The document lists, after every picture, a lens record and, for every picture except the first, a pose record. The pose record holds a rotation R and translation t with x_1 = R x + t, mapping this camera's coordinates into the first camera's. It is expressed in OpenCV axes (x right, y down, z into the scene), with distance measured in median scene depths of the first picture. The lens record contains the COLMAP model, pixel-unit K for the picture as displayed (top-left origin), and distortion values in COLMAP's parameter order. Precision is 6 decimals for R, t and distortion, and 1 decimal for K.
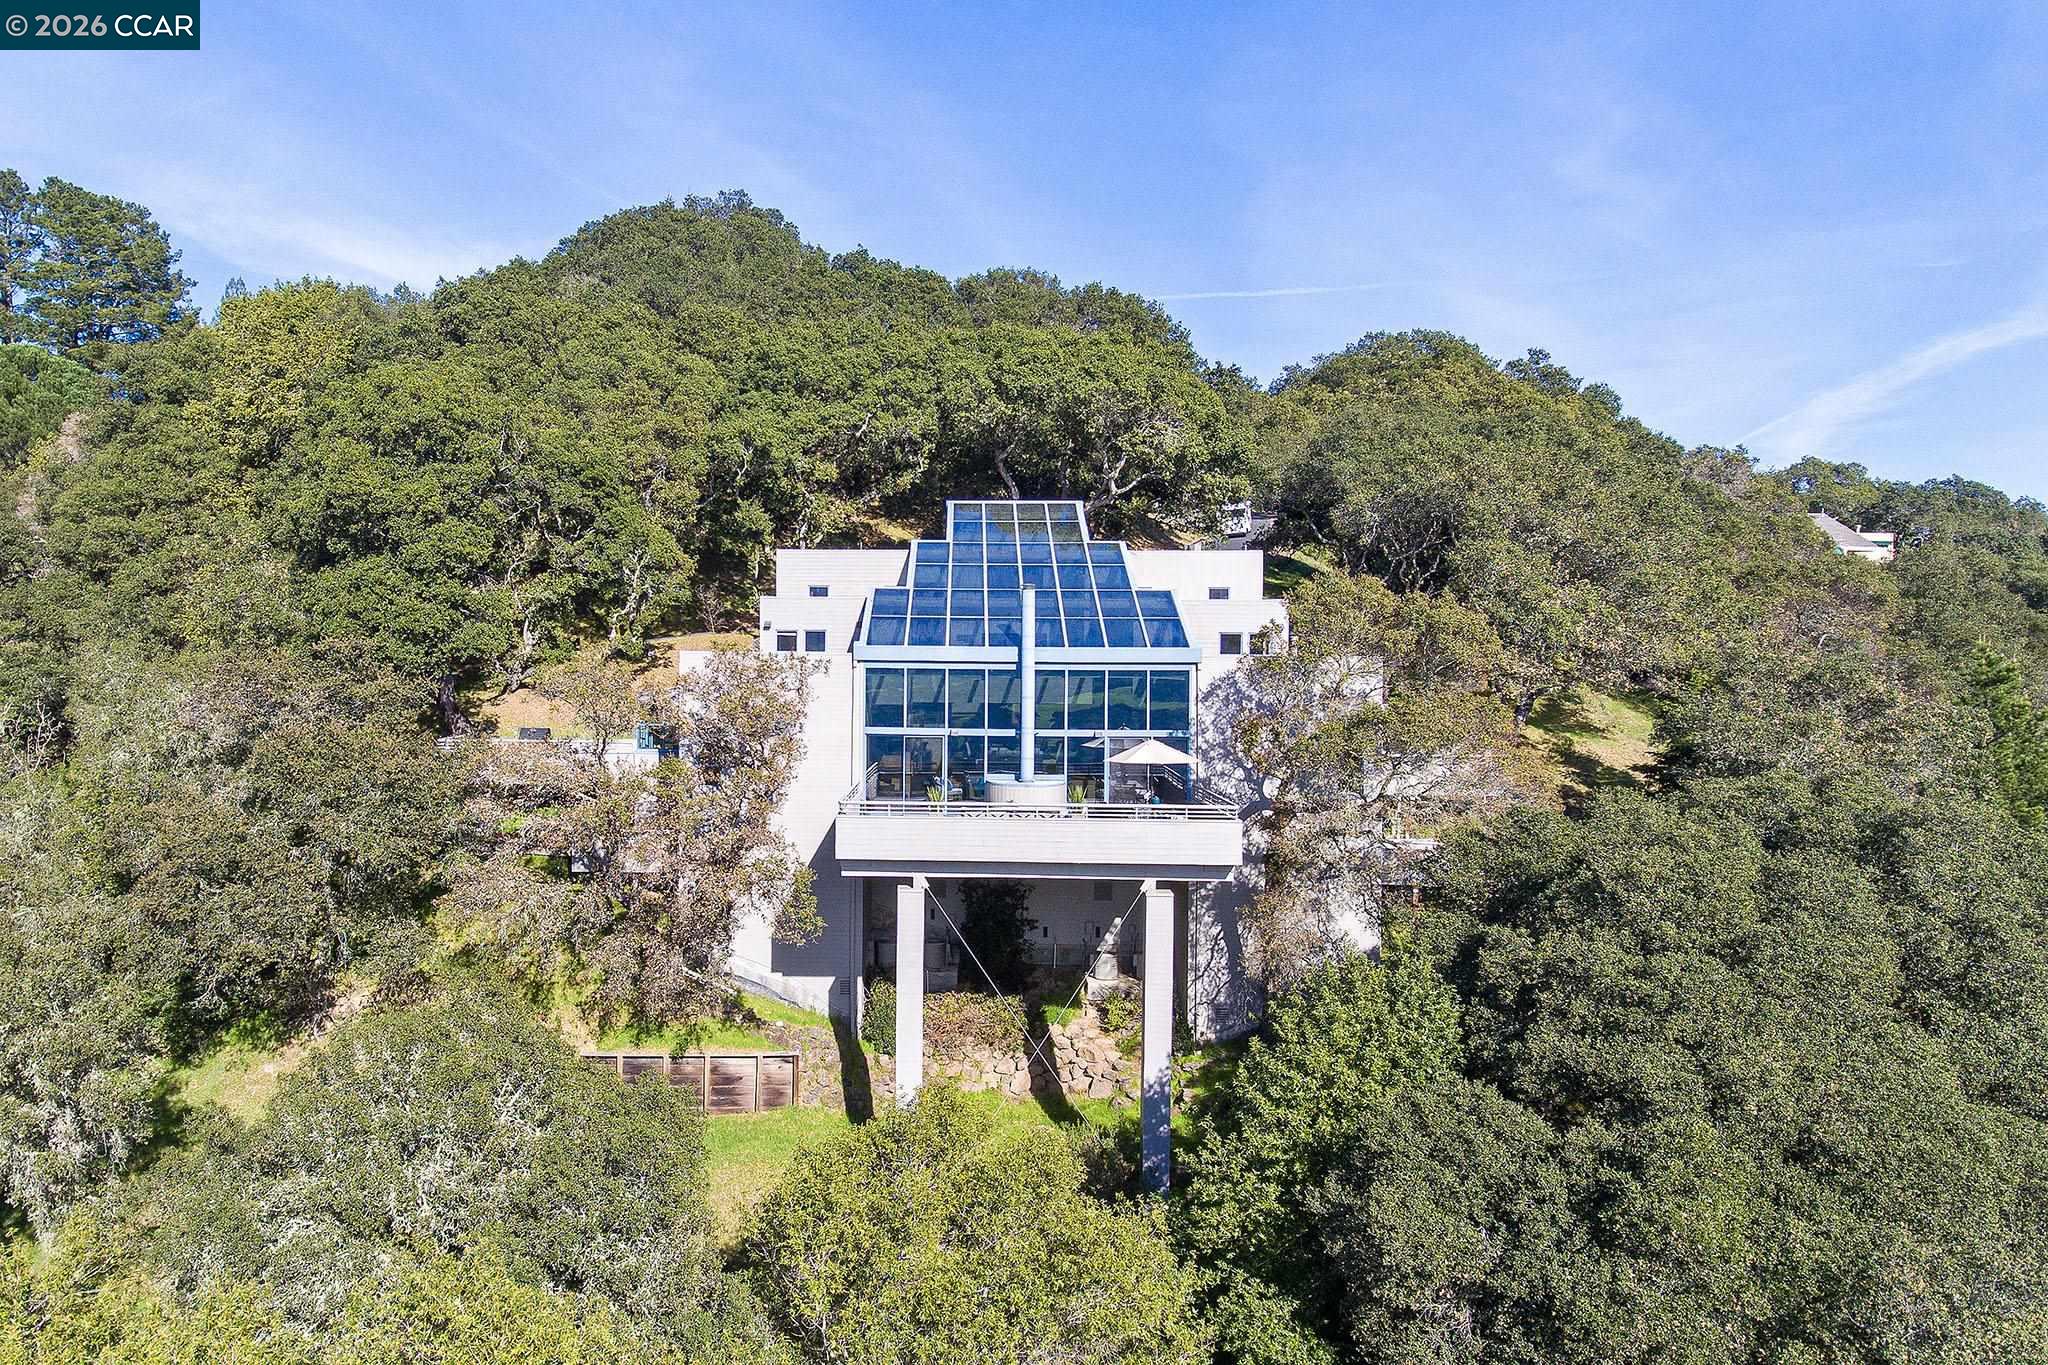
lens RADIAL K [[1411.4, 0, 901.5], [0, 1411.4, 680.4], [0, 0, 1]] dist [-0.002296, 0.000525]
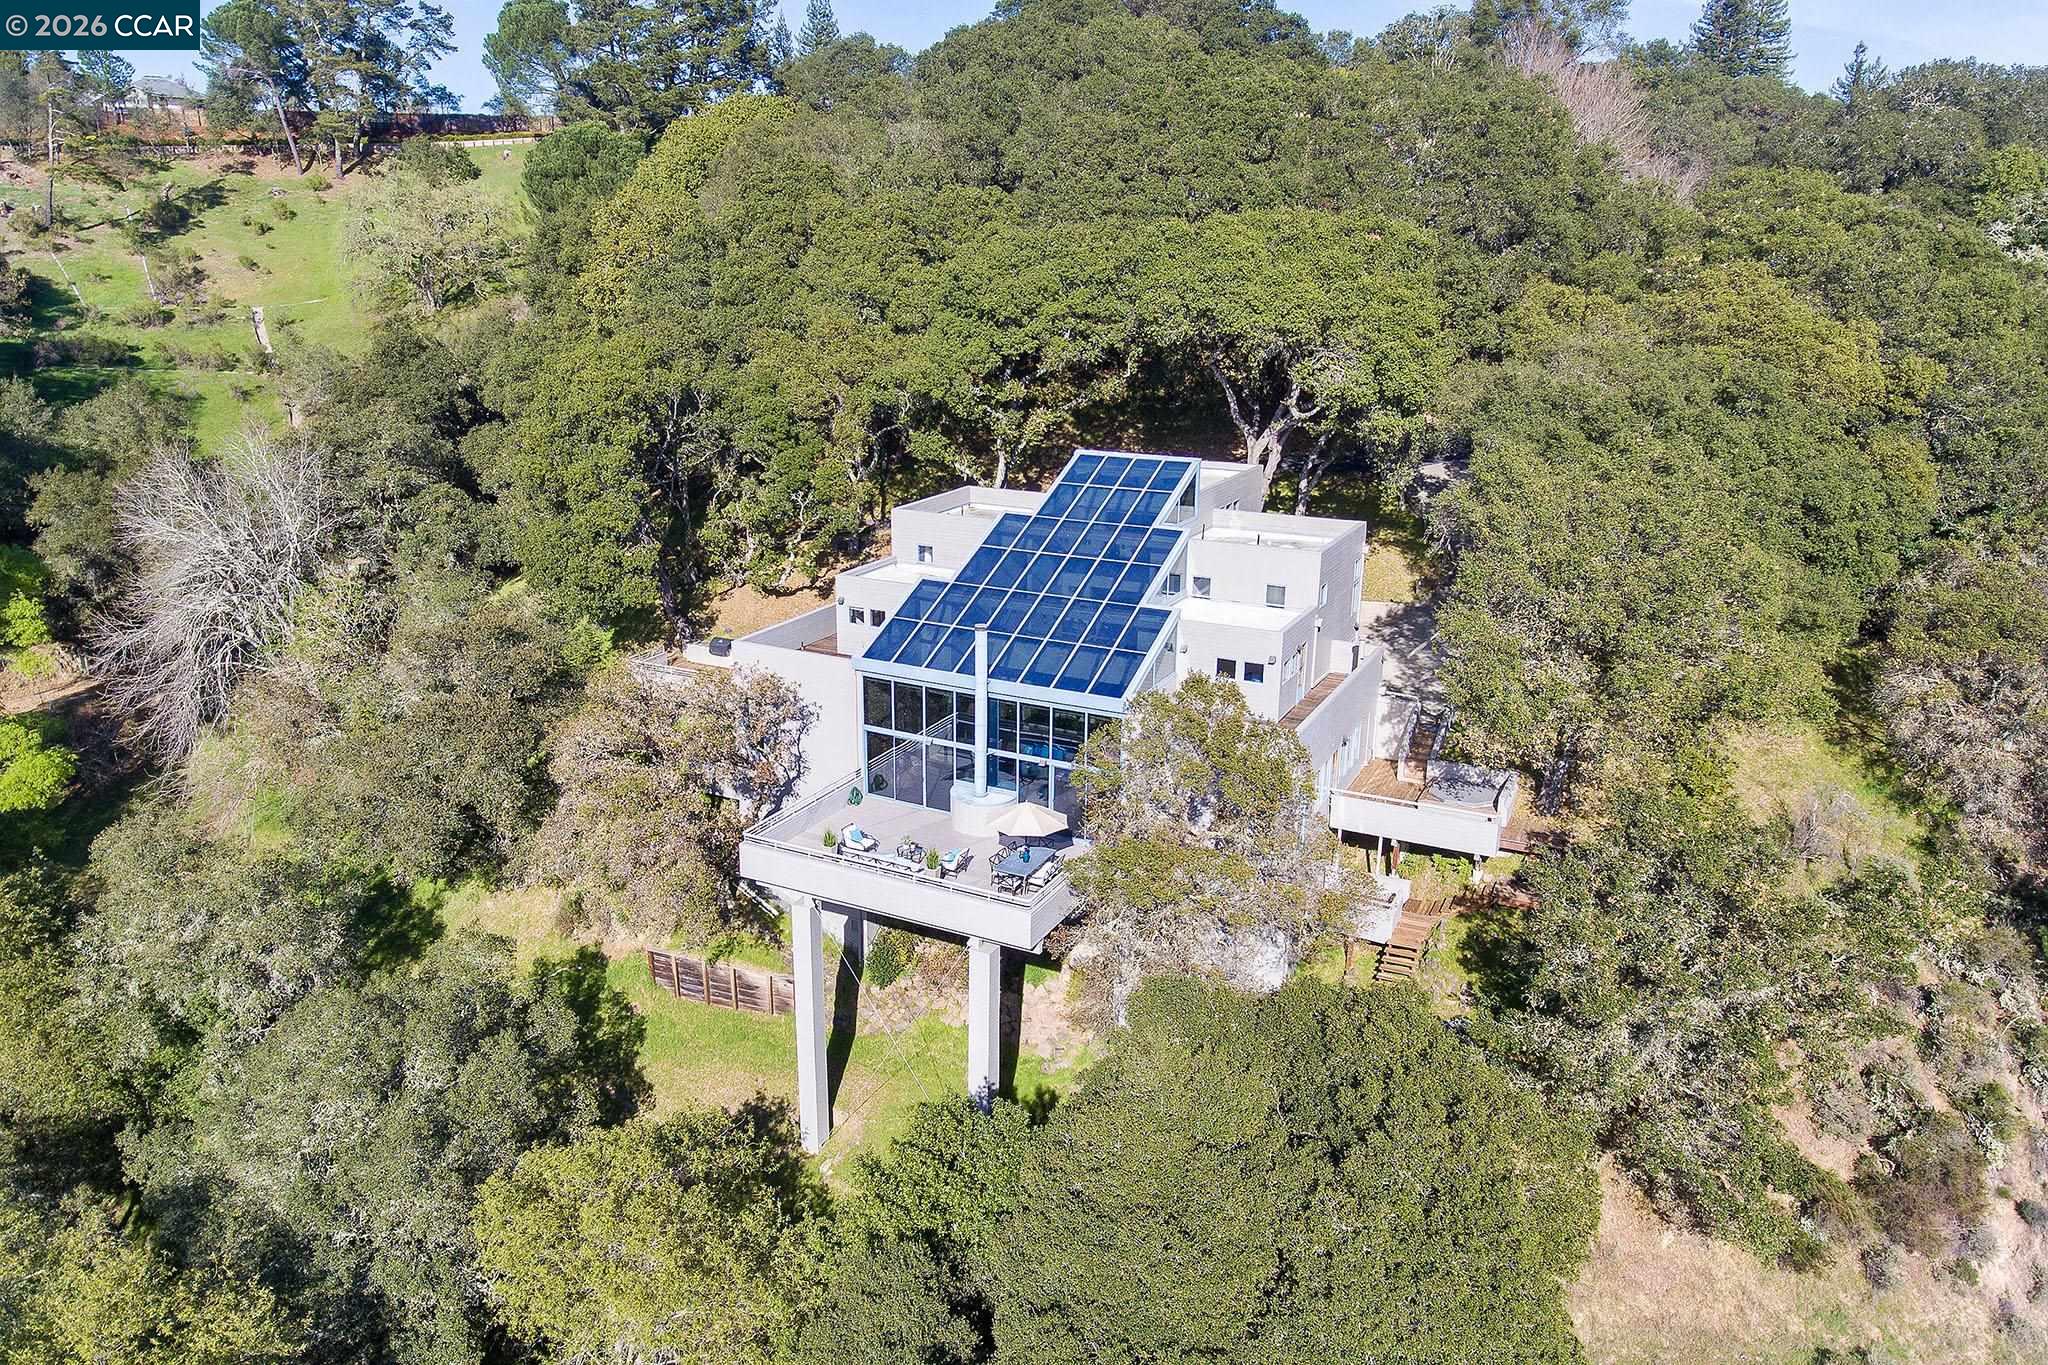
lens RADIAL K [[1411.4, 0, 991.2], [0, 1411.4, 685.7], [0, 0, 1]] dist [-0.002296, 0.000525]
pose [[0.906502, 0.122717, -0.403974, 0.532251], [-0.006045, 0.960501, 0.278212, -0.319804], [0.422159, -0.249758, 0.871437, 0.042563]]
